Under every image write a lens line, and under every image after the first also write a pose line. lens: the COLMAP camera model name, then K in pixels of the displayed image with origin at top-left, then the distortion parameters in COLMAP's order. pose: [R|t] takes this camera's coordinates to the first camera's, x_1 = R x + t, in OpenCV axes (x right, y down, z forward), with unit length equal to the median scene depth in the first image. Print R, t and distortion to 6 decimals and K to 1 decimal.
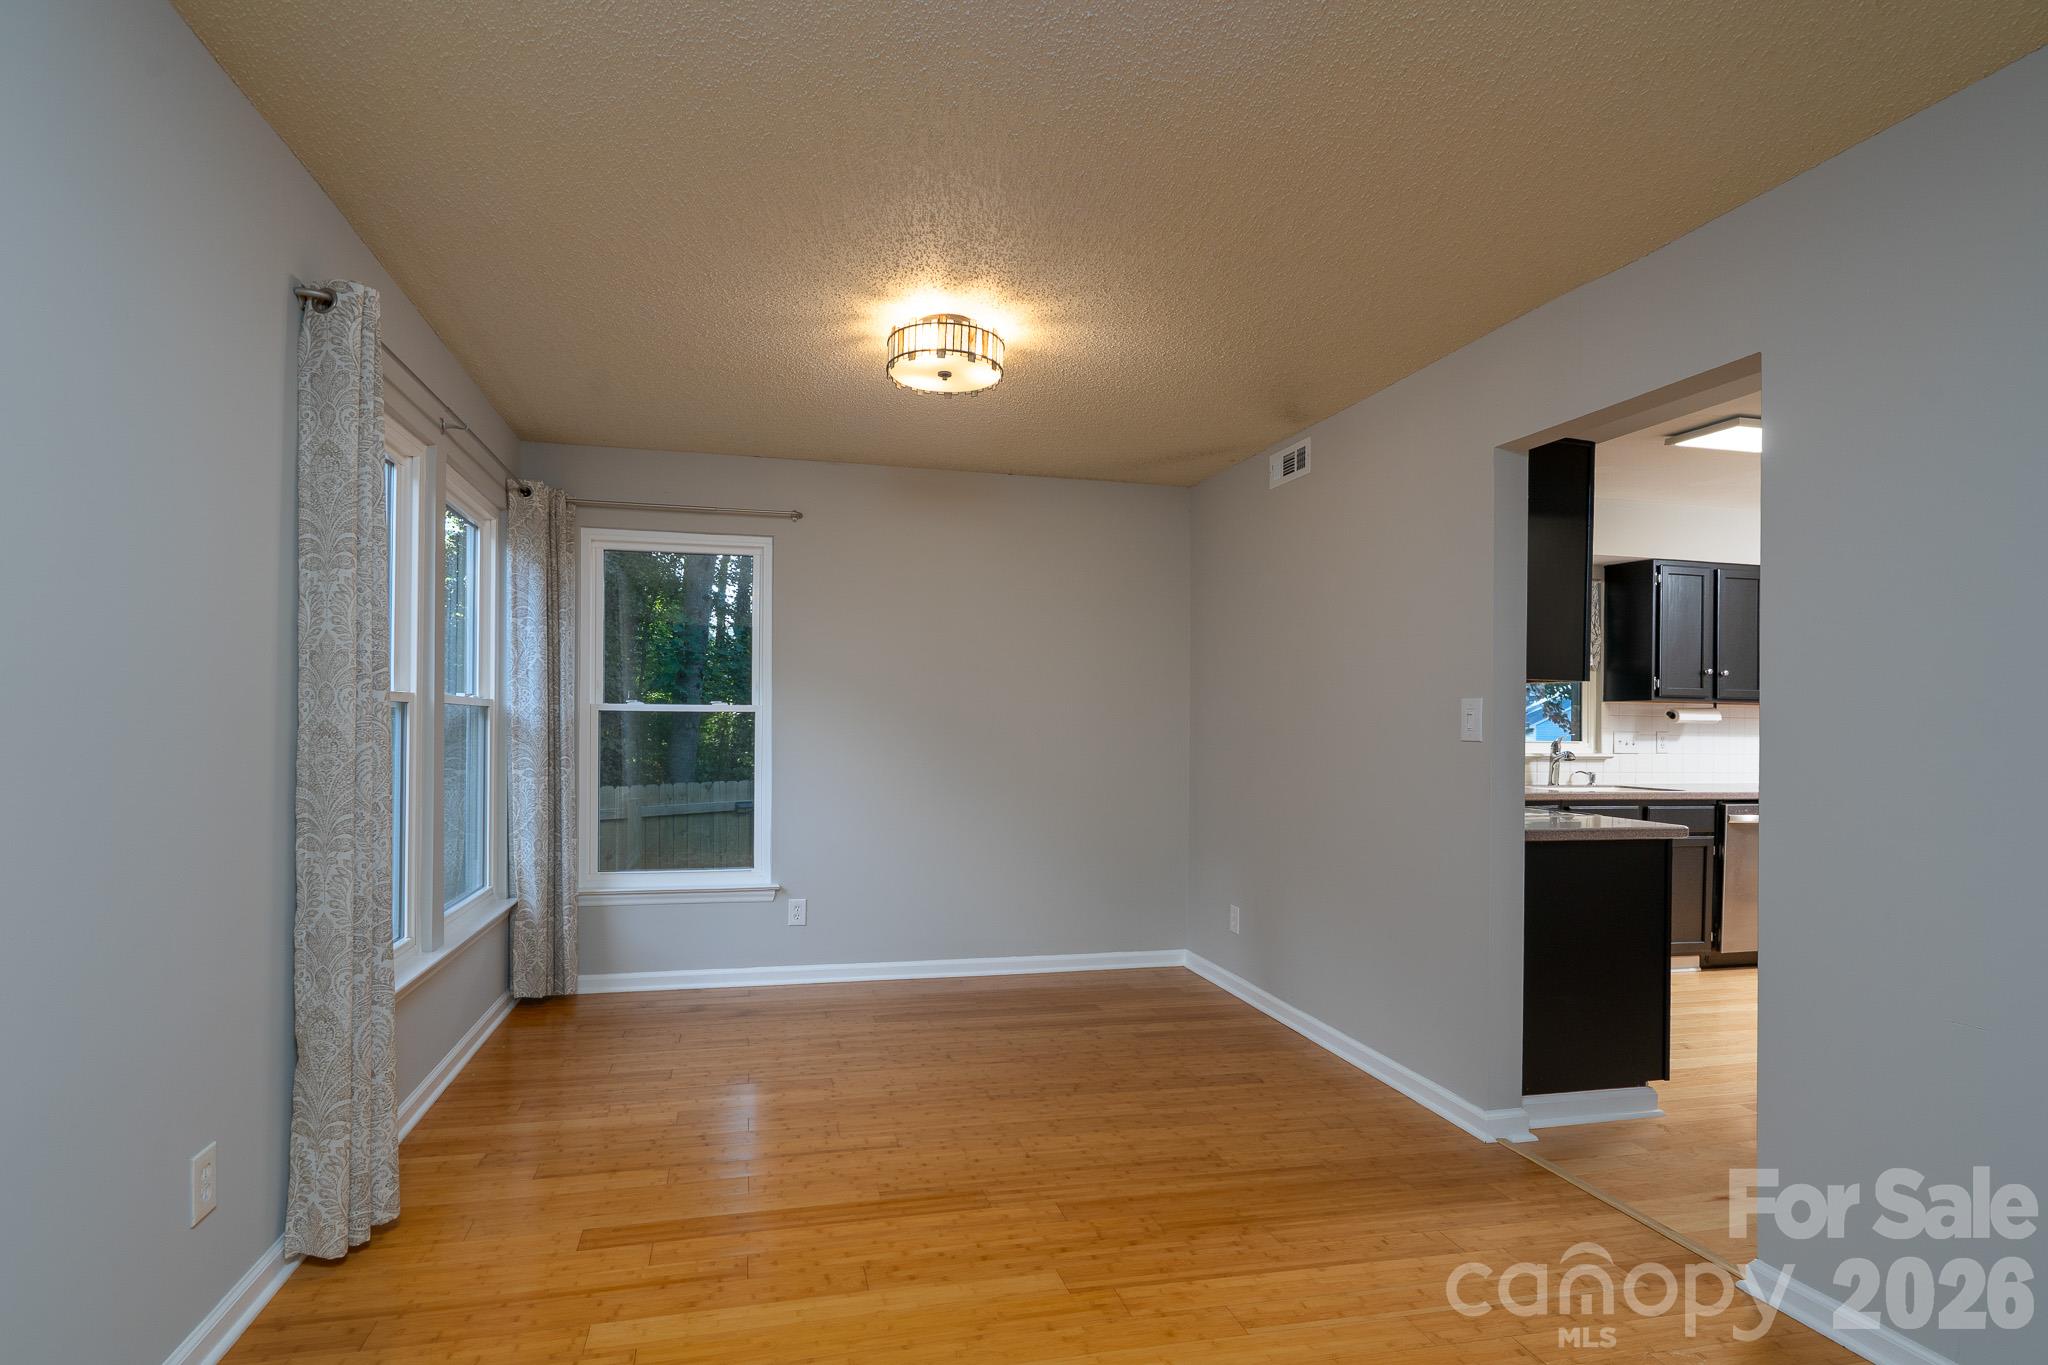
lens RADIAL K [[964.8, 0, 1058.8], [0, 964.8, 714.8], [0, 0, 1]] dist [-0.004704, 0.000019]
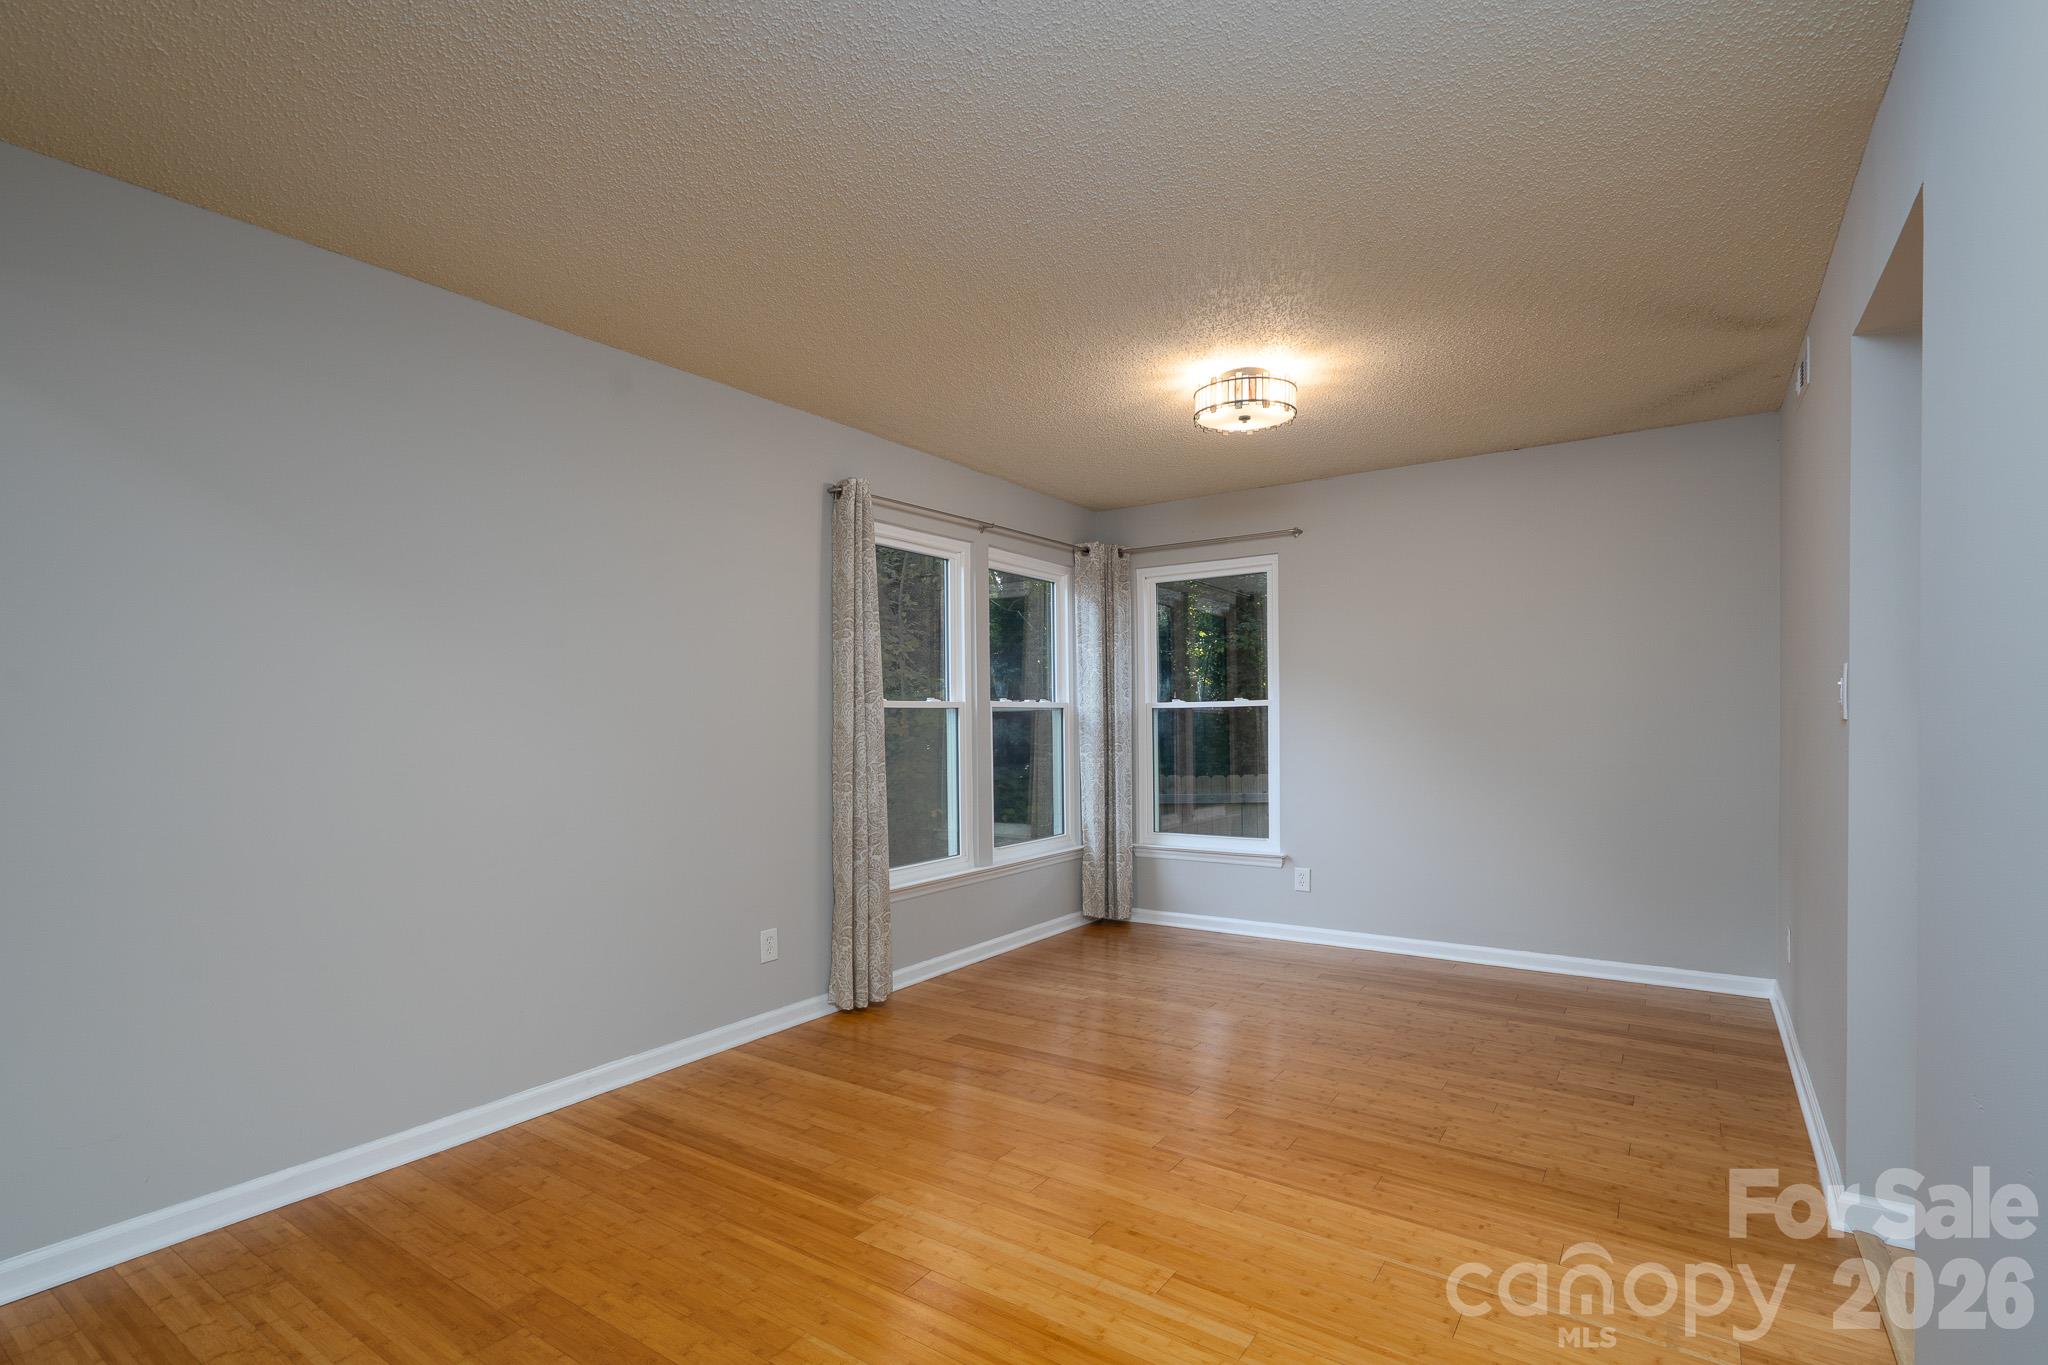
lens RADIAL K [[964.8, 0, 1058.8], [0, 964.8, 714.8], [0, 0, 1]] dist [-0.004704, 0.000019]
pose [[0.695144, -0.023239, -0.718494, 0.416131], [0.029565, 0.999556, -0.003726, 0.006622], [0.718262, -0.018652, 0.695523, 0.004799]]
